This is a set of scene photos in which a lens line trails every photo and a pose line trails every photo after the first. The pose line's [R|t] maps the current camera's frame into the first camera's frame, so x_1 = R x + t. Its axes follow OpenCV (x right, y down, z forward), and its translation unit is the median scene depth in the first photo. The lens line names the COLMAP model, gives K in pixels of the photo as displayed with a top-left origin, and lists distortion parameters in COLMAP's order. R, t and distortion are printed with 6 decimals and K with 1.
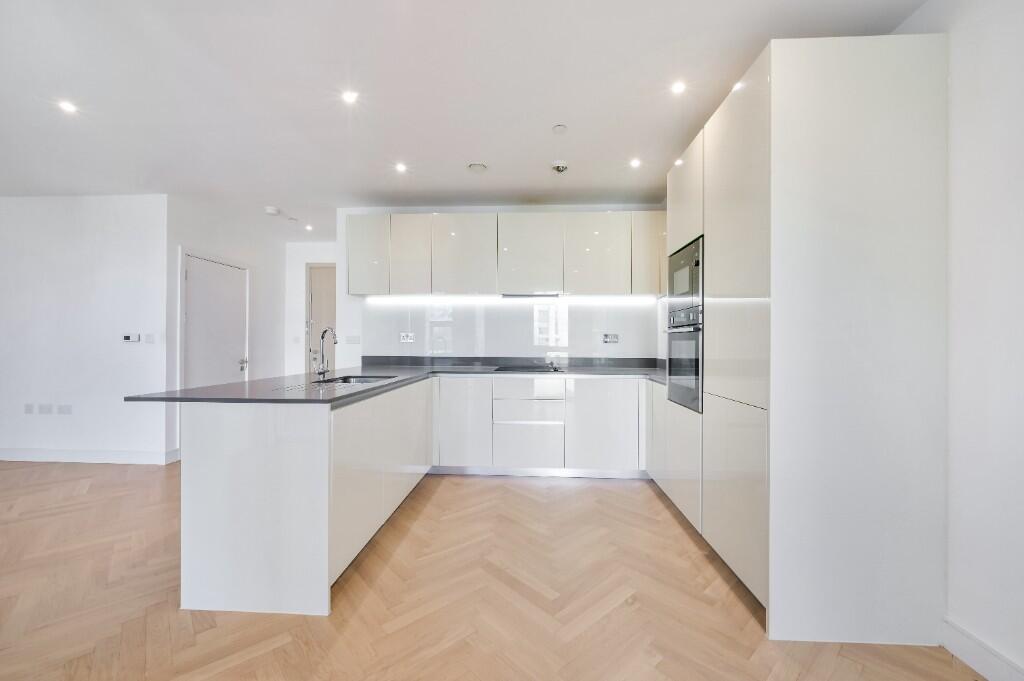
lens RADIAL K [[405.0, 0, 509.2], [0, 405.0, 340.6], [0, 0, 1]] dist [0.000047, -0.000070]
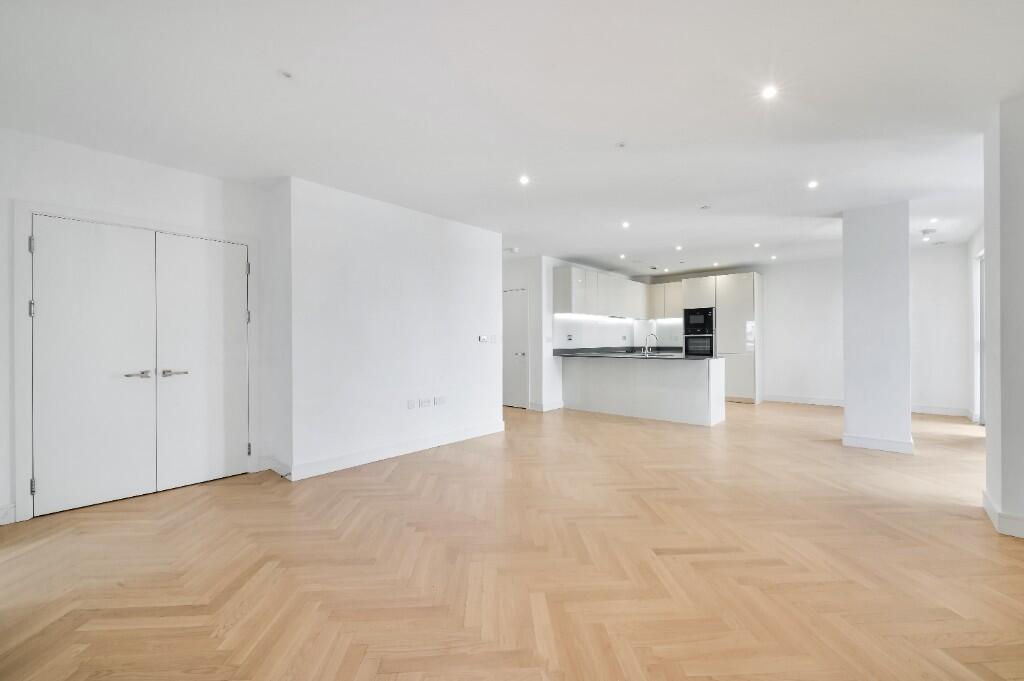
lens RADIAL K [[405.0, 0, 516.1], [0, 405.0, 340.5], [0, 0, 1]] dist [0.000047, -0.000070]
pose [[0.621780, -0.008144, 0.783149, -1.856459], [0.000309, 0.999948, 0.010153, -0.013240], [-0.783192, -0.006071, 0.621751, 0.106382]]
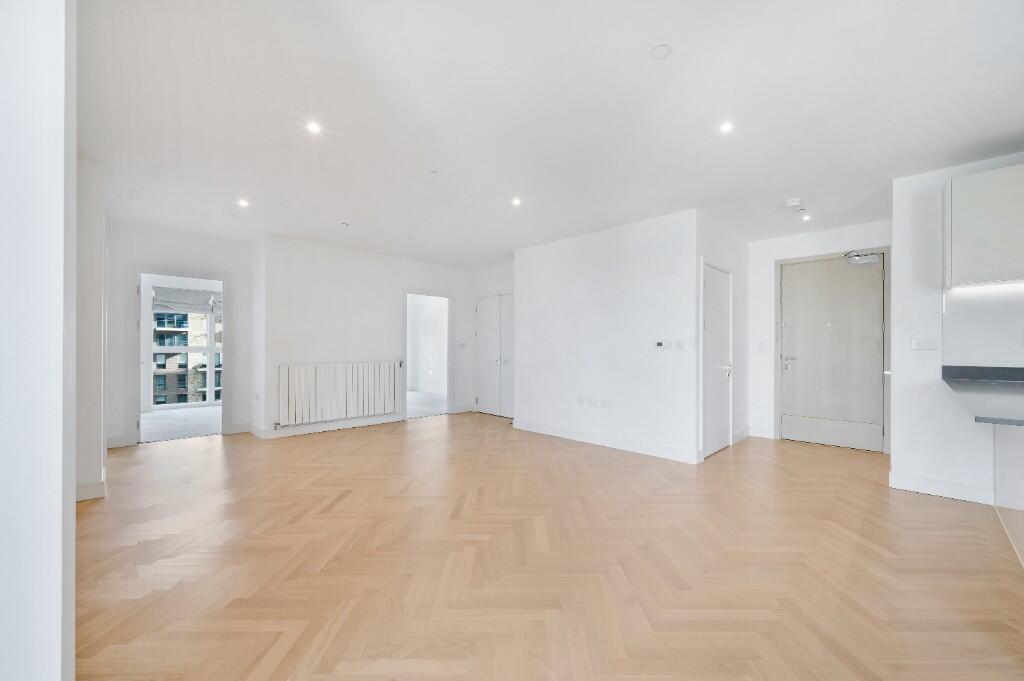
lens RADIAL K [[405.0, 0, 516.9], [0, 405.0, 342.8], [0, 0, 1]] dist [0.000047, -0.000070]
pose [[0.755679, -0.010373, -0.654860, -0.499152], [0.005554, 0.999940, -0.009430, -0.002968], [0.654919, 0.003489, 0.755691, -0.098613]]
